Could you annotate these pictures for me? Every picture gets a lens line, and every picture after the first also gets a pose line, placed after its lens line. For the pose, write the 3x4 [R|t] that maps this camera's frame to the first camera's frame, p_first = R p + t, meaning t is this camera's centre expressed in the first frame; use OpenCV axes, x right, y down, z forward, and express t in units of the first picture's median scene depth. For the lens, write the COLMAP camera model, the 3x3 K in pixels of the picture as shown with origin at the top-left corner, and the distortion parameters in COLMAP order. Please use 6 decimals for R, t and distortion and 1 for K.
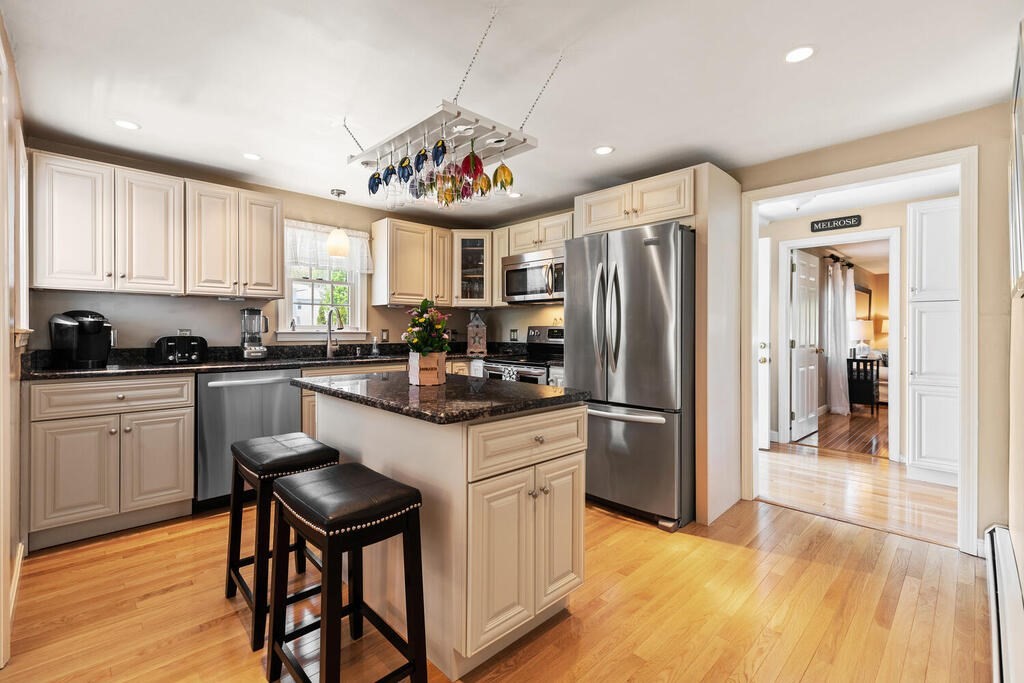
lens RADIAL K [[458.3, 0, 517.5], [0, 458.3, 333.7], [0, 0, 1]] dist [0.000872, -0.000162]
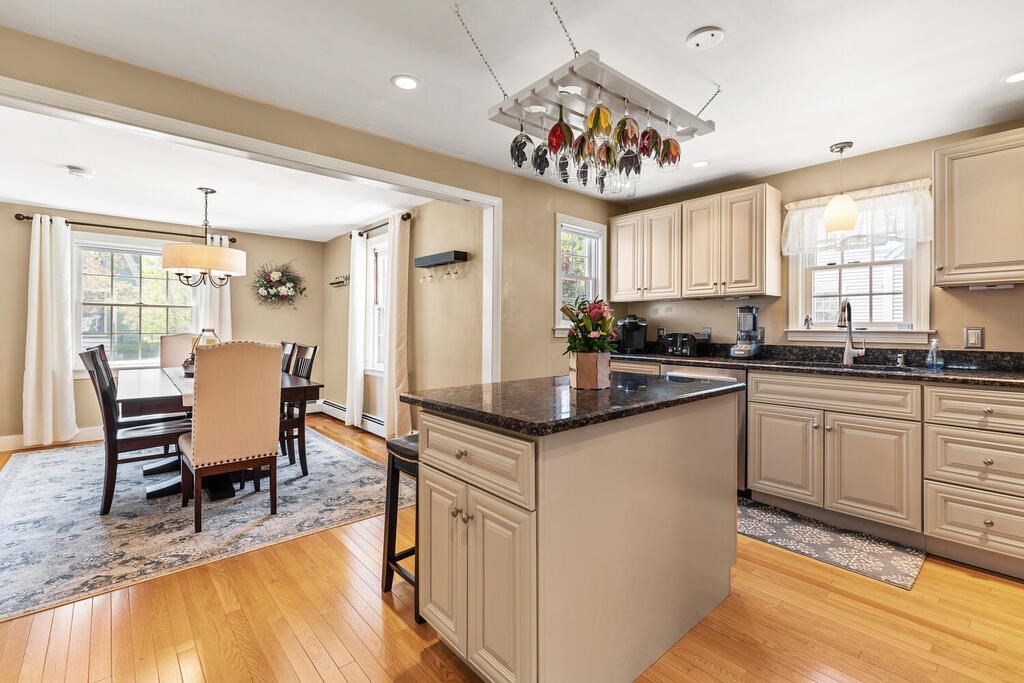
lens RADIAL K [[458.3, 0, 517.5], [0, 458.3, 333.7], [0, 0, 1]] dist [0.000872, -0.000162]
pose [[-0.049777, 0.010831, -0.998702, 0.338303], [-0.010869, 0.999876, 0.011386, -0.001481], [0.998701, 0.011422, -0.049653, 0.430943]]
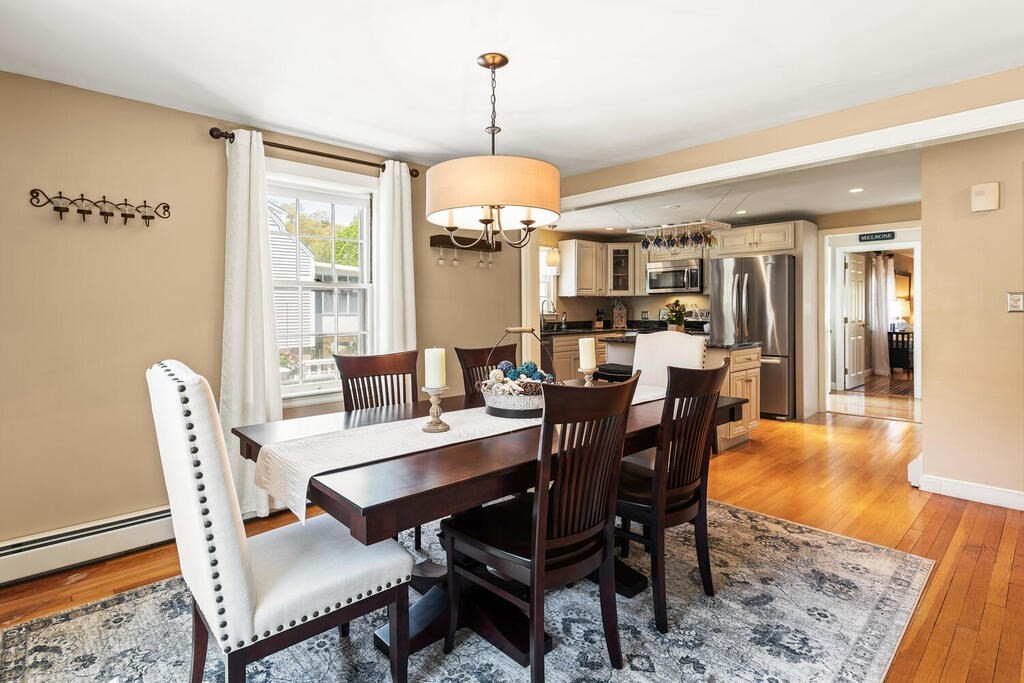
lens RADIAL K [[510.1, 0, 498.3], [0, 510.1, 314.5], [0, 0, 1]] dist [0.002242, 0.000670]
pose [[0.999253, -0.007610, -0.037887, -0.438314], [0.007760, 0.999963, 0.003807, -0.009558], [0.037857, -0.004098, 0.999275, -0.654036]]
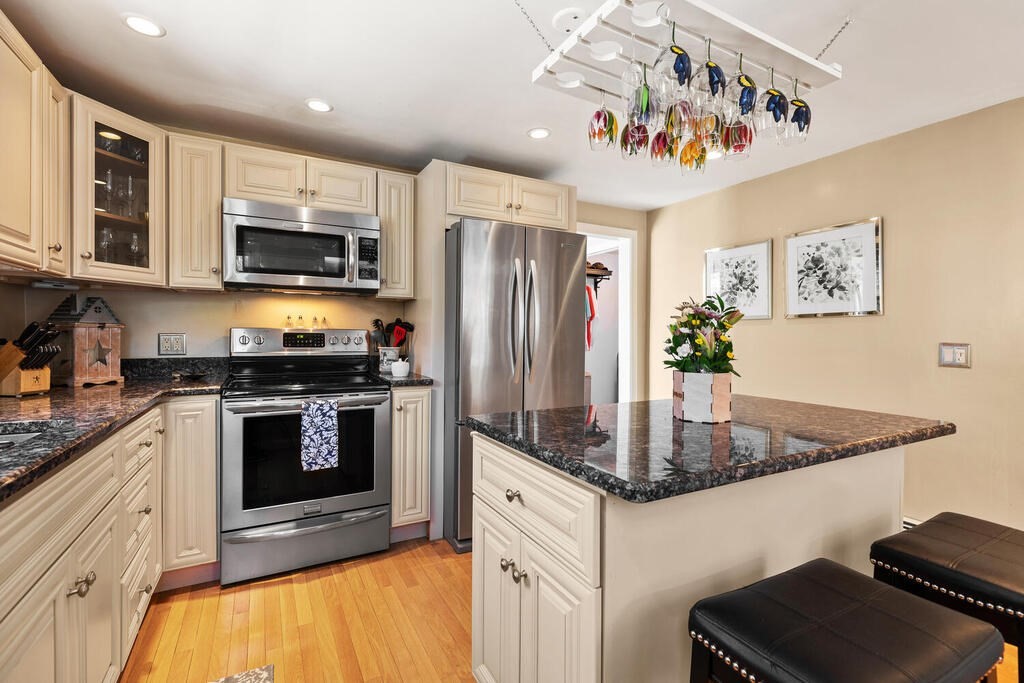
lens RADIAL K [[458.3, 0, 517.5], [0, 458.3, 333.7], [0, 0, 1]] dist [0.000872, -0.000162]
pose [[0.269977, -0.000962, 0.962866, -0.440197], [0.001945, 0.999998, 0.000454, -0.008720], [-0.962865, 0.001750, 0.269979, 0.519031]]
